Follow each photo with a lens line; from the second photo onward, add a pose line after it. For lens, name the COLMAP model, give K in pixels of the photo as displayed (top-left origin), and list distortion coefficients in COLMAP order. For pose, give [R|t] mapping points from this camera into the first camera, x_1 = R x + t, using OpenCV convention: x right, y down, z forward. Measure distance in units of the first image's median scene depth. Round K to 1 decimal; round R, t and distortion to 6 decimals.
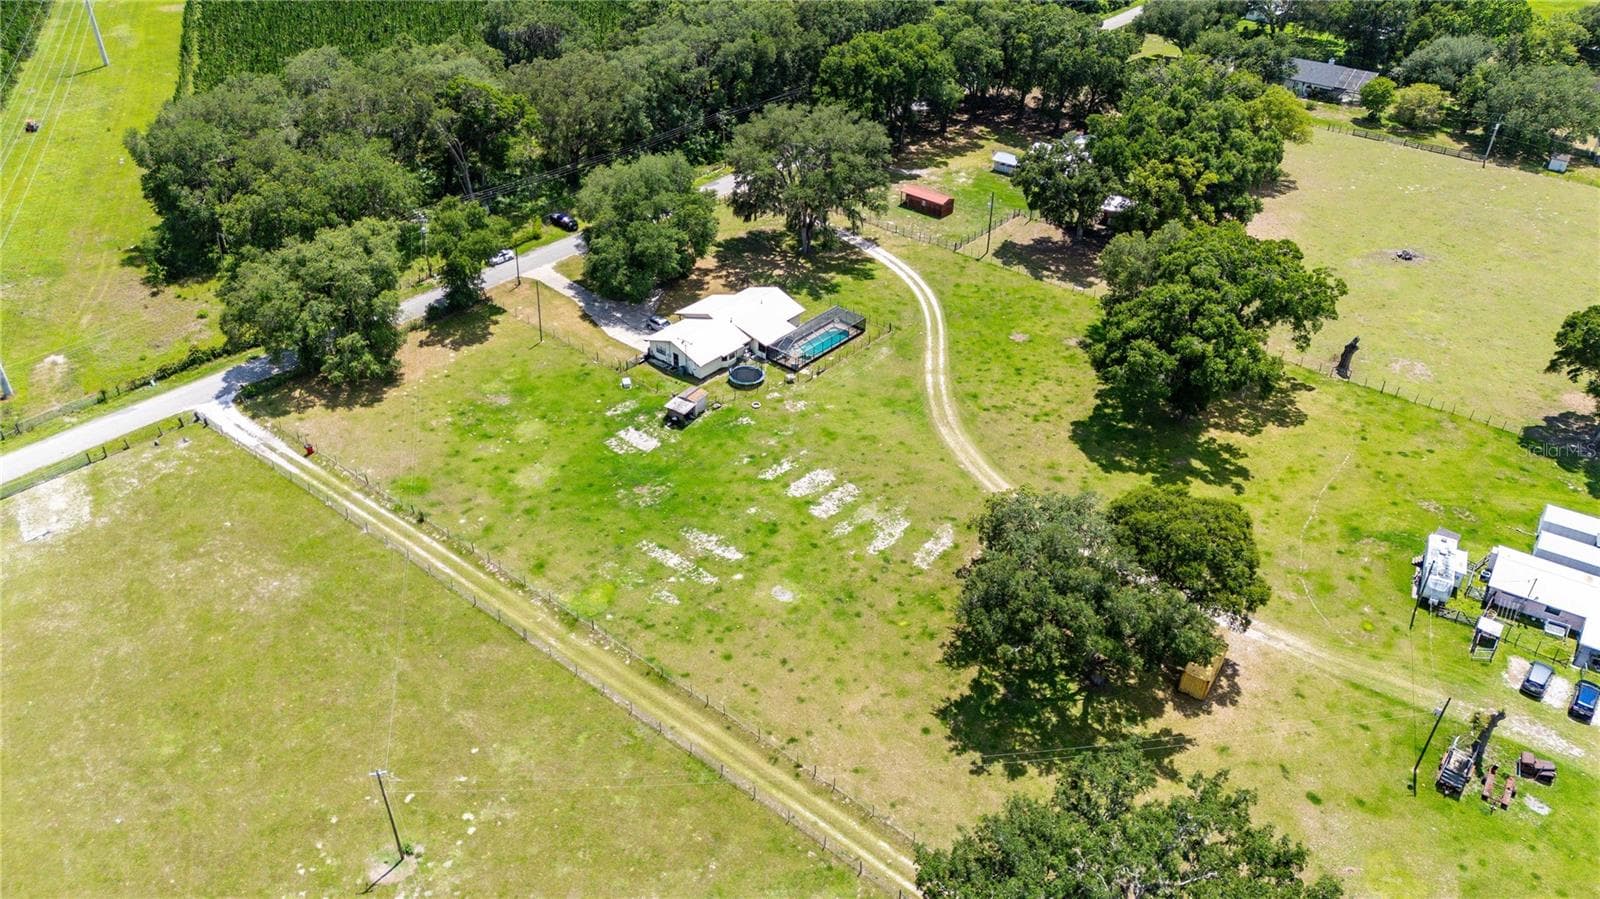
lens RADIAL K [[1172.8, 0, 796.0], [0, 1172.8, 450.7], [0, 0, 1]] dist [0.088579, -0.069449]
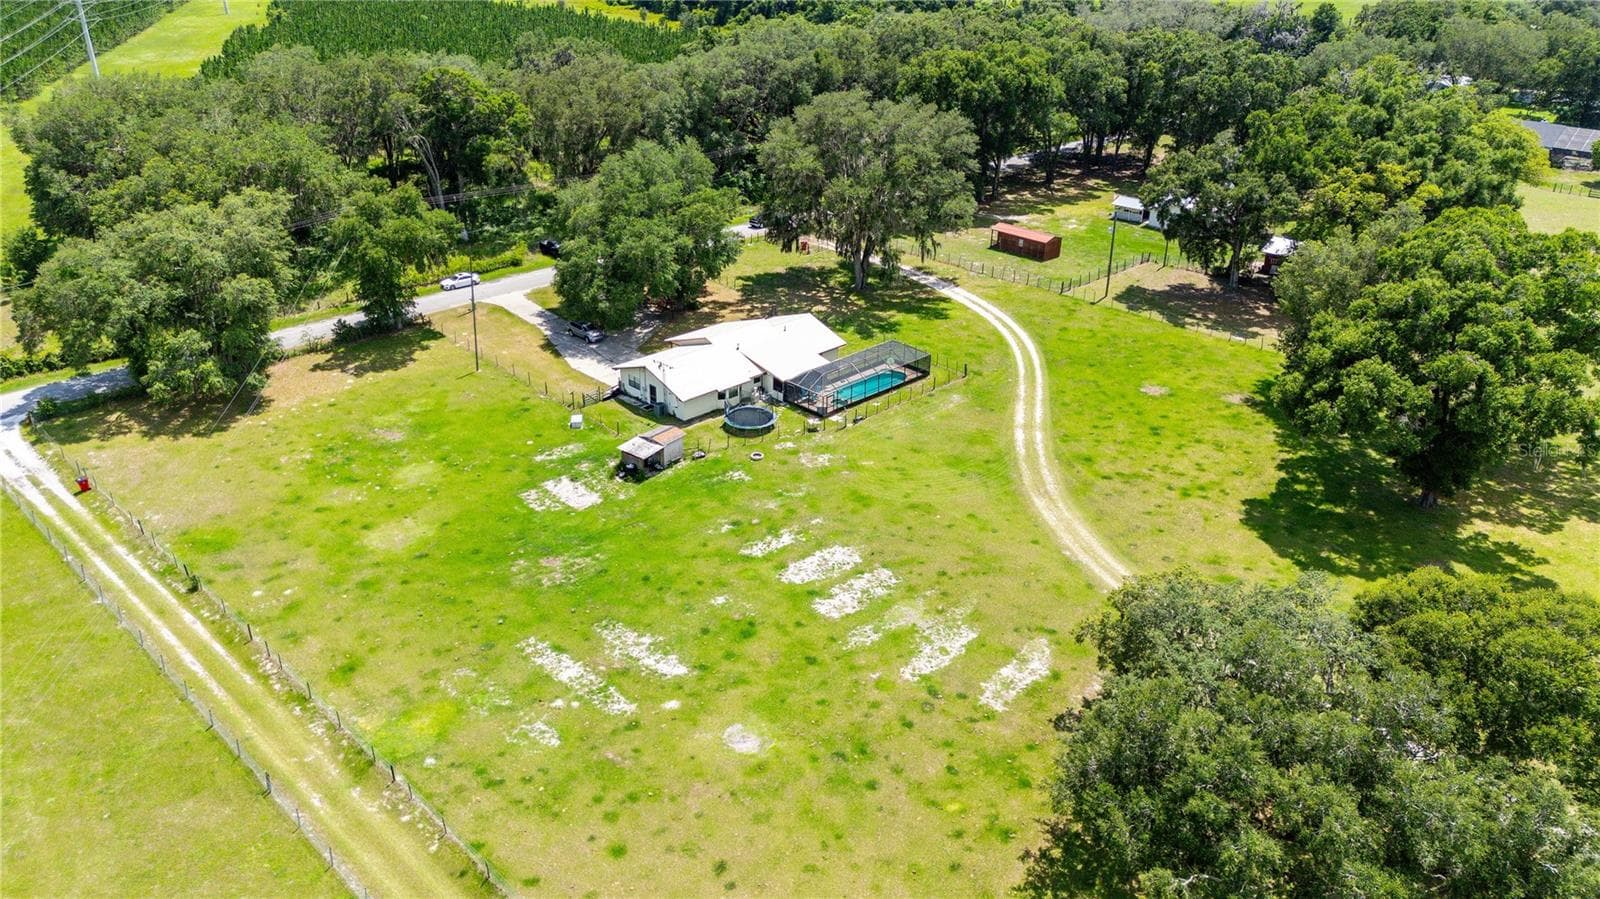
lens RADIAL K [[1172.8, 0, 796.0], [0, 1172.8, 450.7], [0, 0, 1]] dist [0.088579, -0.069449]
pose [[0.995459, 0.039206, -0.086741, 0.046206], [-0.050883, 0.989292, -0.136791, 0.048444], [0.080450, 0.140583, 0.986795, 0.333827]]
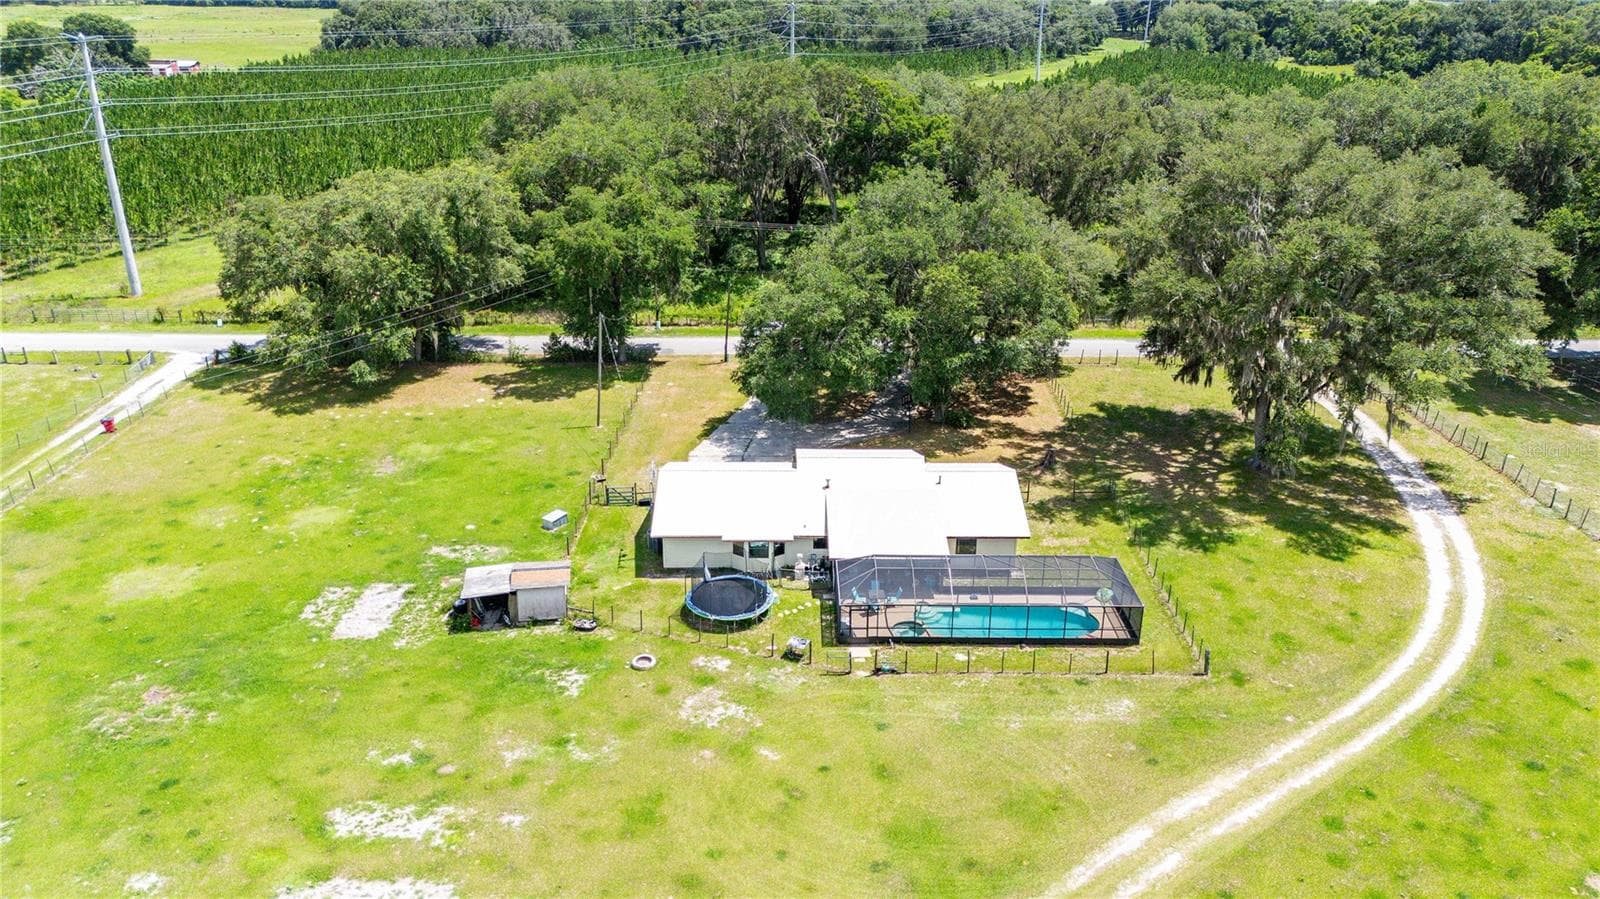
lens RADIAL K [[1172.8, 0, 796.0], [0, 1172.8, 450.7], [0, 0, 1]] dist [0.088579, -0.069449]
pose [[0.657156, 0.273689, -0.702311, 0.250777], [-0.420875, 0.906206, -0.040669, -0.106531], [0.625308, 0.322311, 0.710708, 0.726340]]
